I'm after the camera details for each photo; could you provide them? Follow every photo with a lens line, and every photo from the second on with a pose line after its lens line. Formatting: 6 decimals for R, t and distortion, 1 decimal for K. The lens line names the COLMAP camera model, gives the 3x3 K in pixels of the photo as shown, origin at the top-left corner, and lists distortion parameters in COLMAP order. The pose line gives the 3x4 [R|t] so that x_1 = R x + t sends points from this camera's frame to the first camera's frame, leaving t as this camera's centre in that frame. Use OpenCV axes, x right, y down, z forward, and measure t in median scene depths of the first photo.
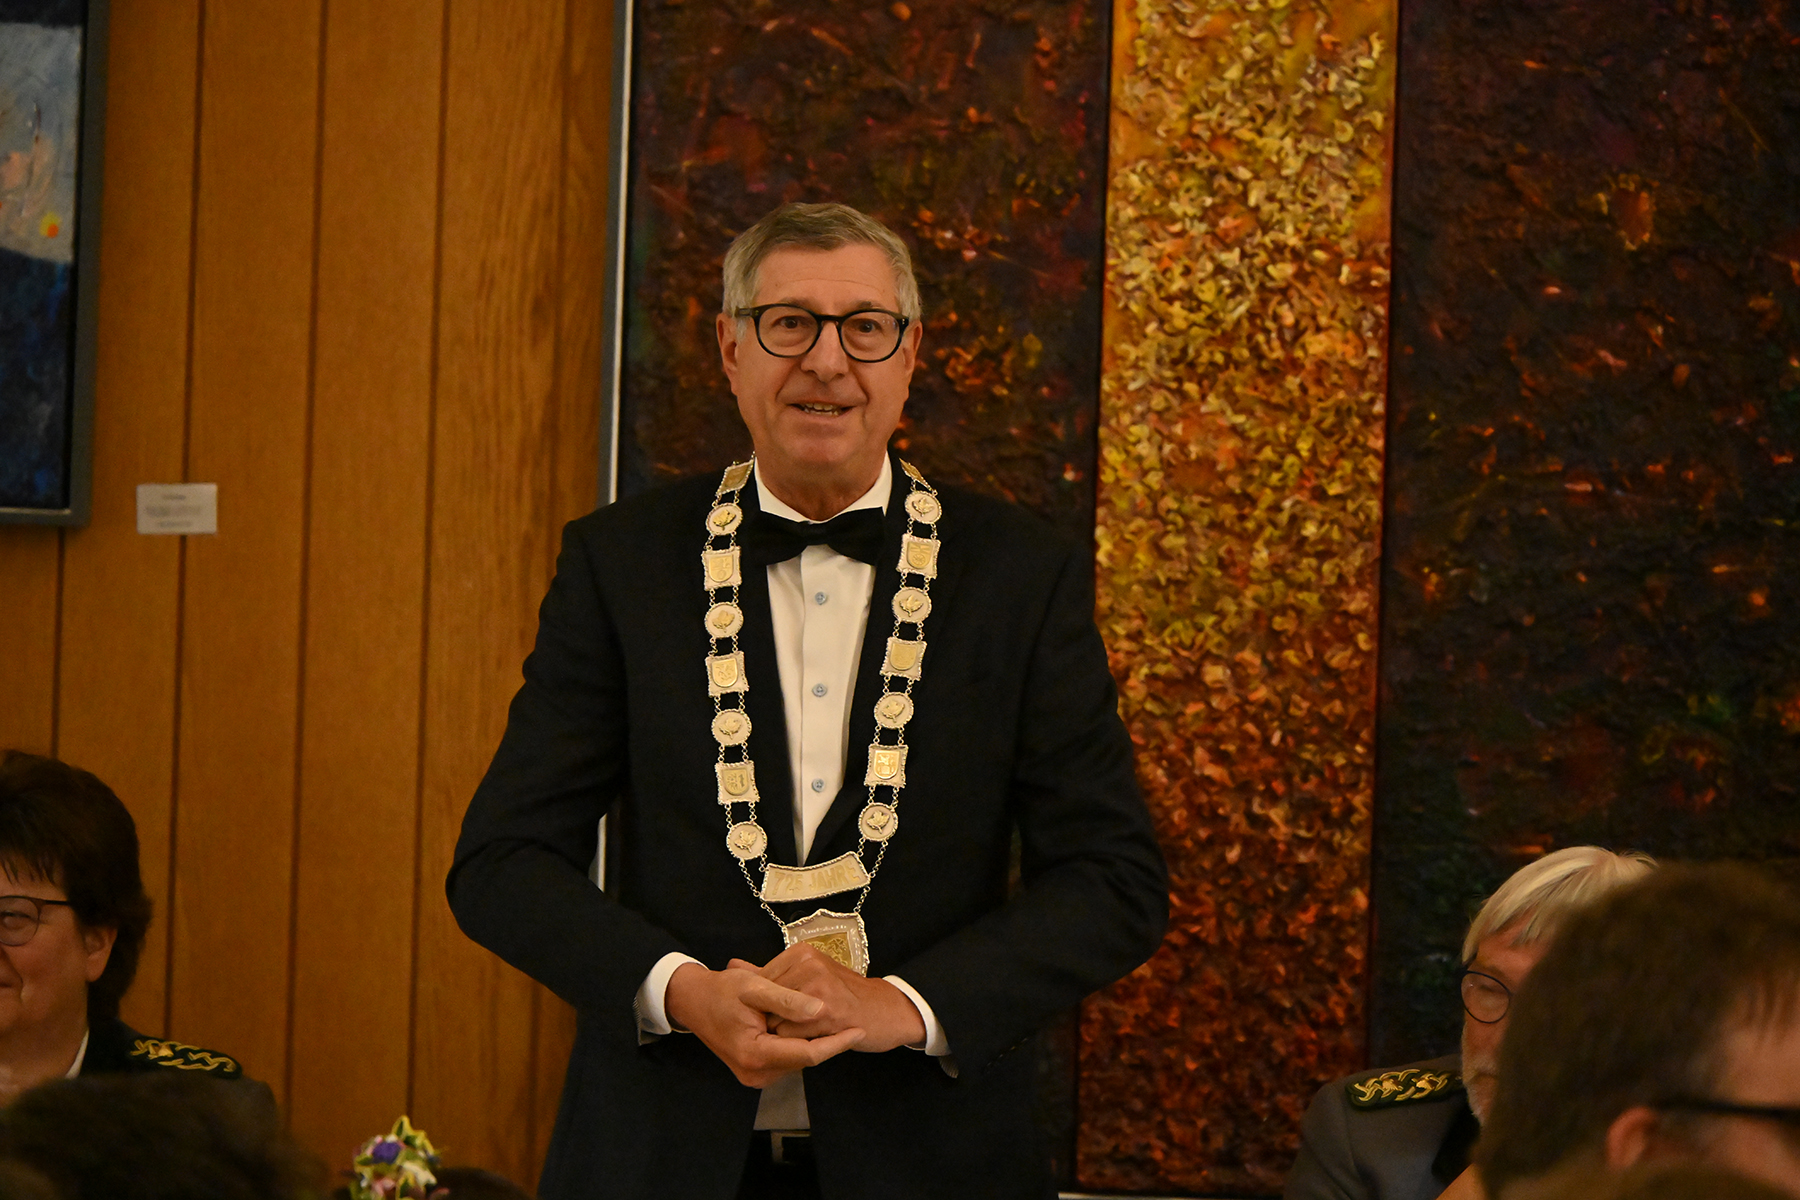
lens RADIAL K [[10041.8, 0, 897.7], [0, 10041.8, 599.3], [0, 0, 1]] dist [-0.286739, 0.000000]
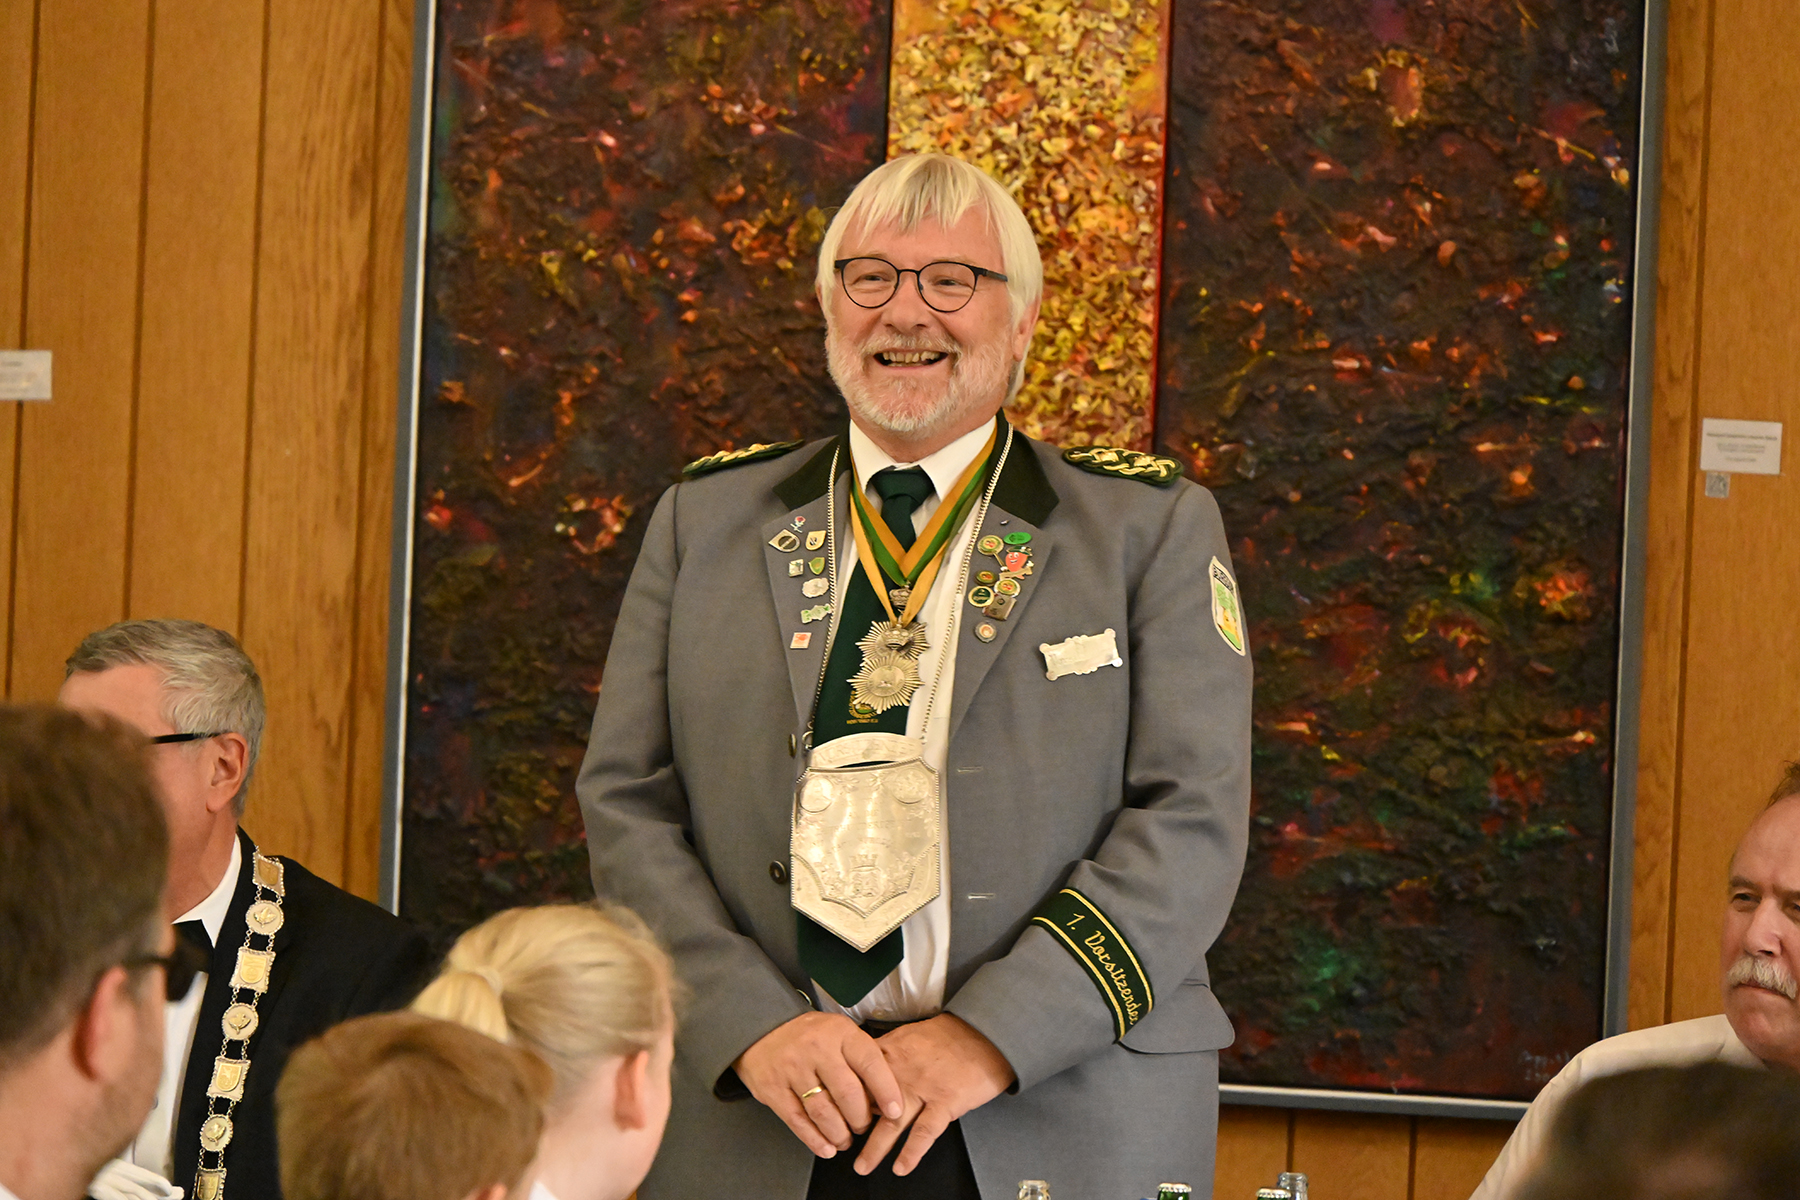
lens RADIAL K [[10041.8, 0, 896.6], [0, 10041.8, 599.5], [0, 0, 1]] dist [-0.286739, 0.000000]
pose [[0.984784, 0.011676, -0.173393, 0.196753], [-0.009102, 0.999836, 0.015635, -0.002929], [0.173547, -0.013819, 0.984729, 0.009055]]
